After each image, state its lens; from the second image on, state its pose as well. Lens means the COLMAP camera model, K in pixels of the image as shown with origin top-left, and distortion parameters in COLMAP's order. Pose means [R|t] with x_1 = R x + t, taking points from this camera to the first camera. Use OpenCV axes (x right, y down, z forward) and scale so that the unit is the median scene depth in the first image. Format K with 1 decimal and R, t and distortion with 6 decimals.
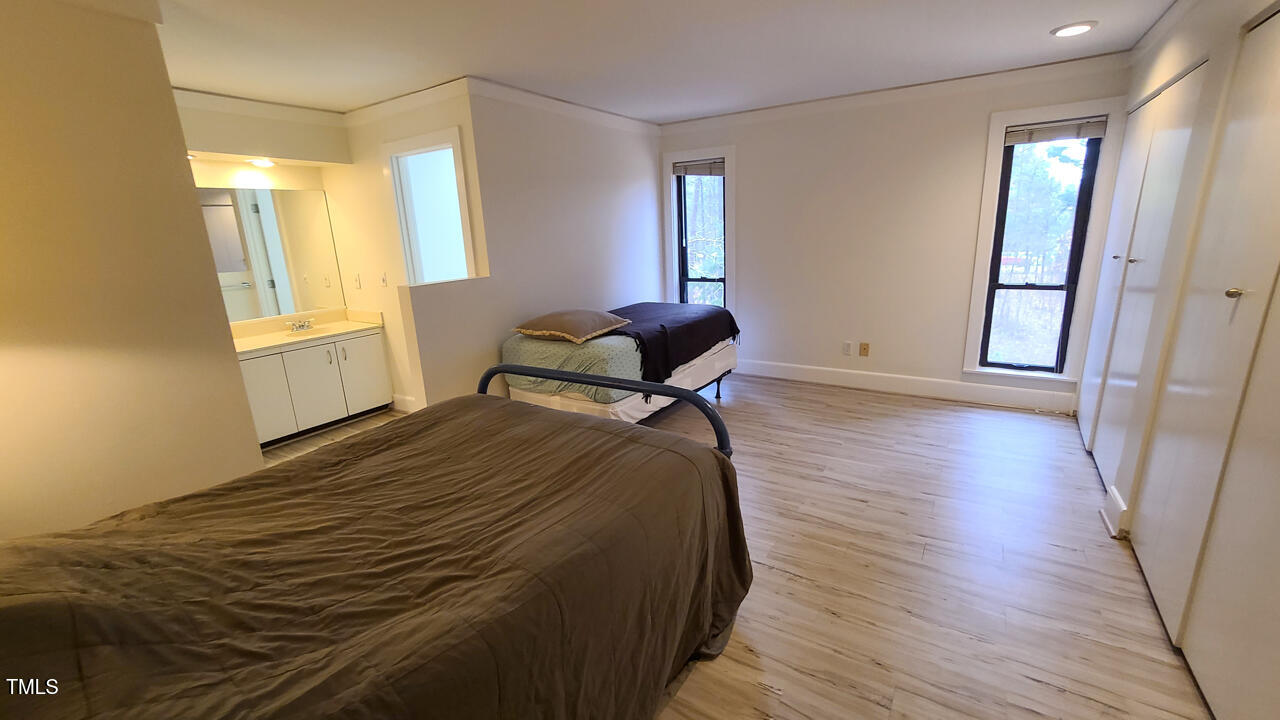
lens RADIAL K [[526.8, 0, 647.8], [0, 526.8, 362.1], [0, 0, 1]] dist [-0.008542, 0.005516]
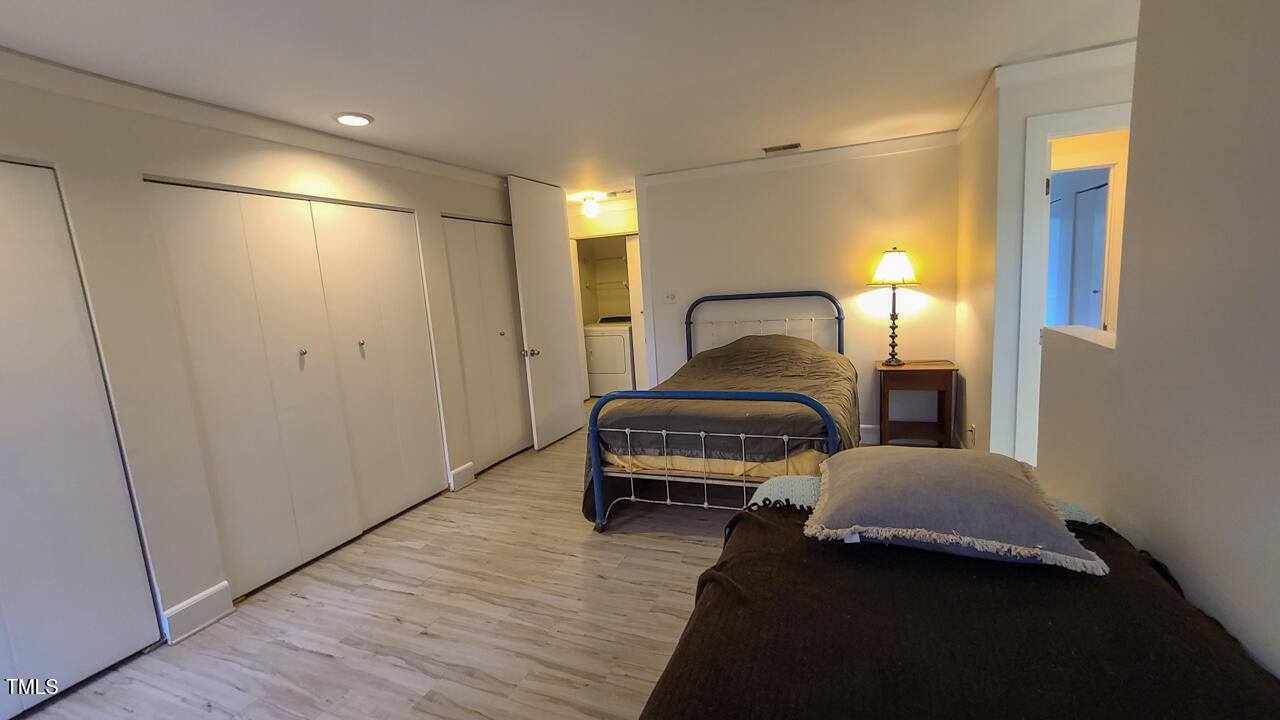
lens RADIAL K [[526.8, 0, 645.9], [0, 526.8, 364.9], [0, 0, 1]] dist [-0.008542, 0.005516]
pose [[-0.979989, 0.127047, -0.153233, 0.107433], [0.056699, 0.916097, 0.396929, -0.310519], [0.190805, 0.380298, -0.904968, 1.211681]]
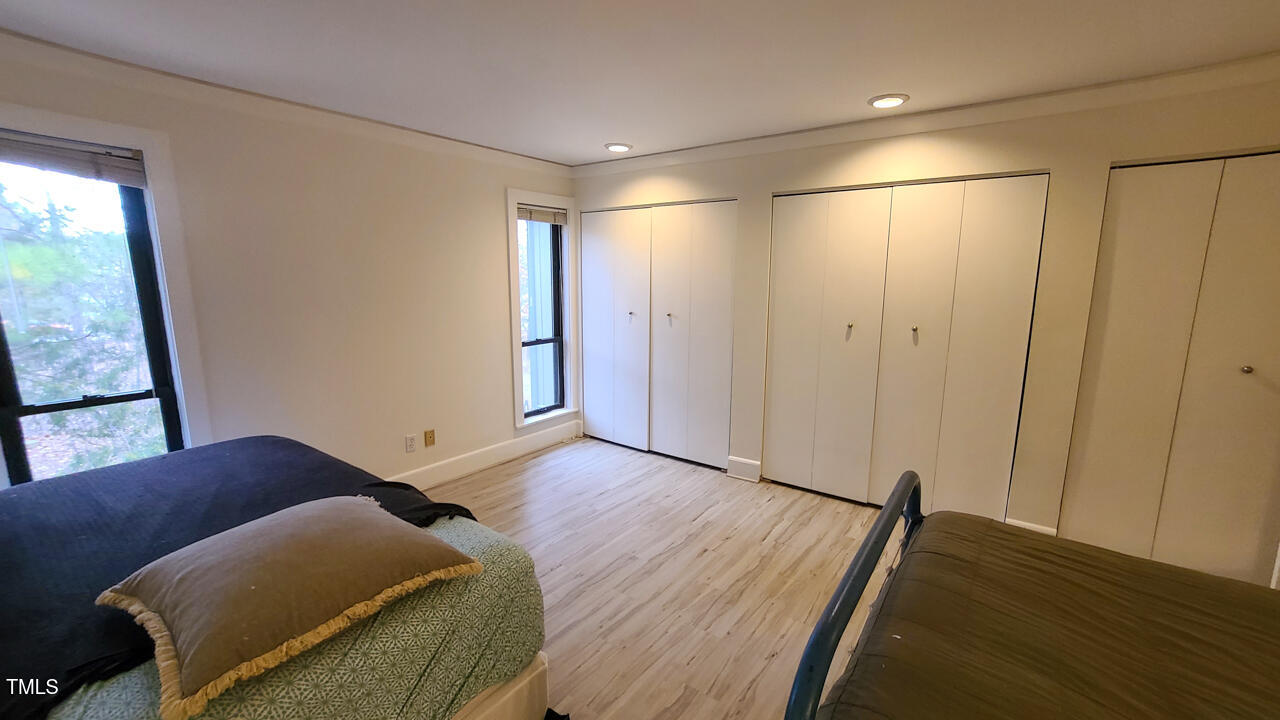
lens RADIAL K [[526.8, 0, 646.5], [0, 526.8, 364.6], [0, 0, 1]] dist [-0.008542, 0.005516]
pose [[0.075486, -0.130765, 0.988535, -0.423325], [0.241975, 0.964134, 0.109060, -0.168978], [-0.967342, 0.230968, 0.104420, 0.677155]]
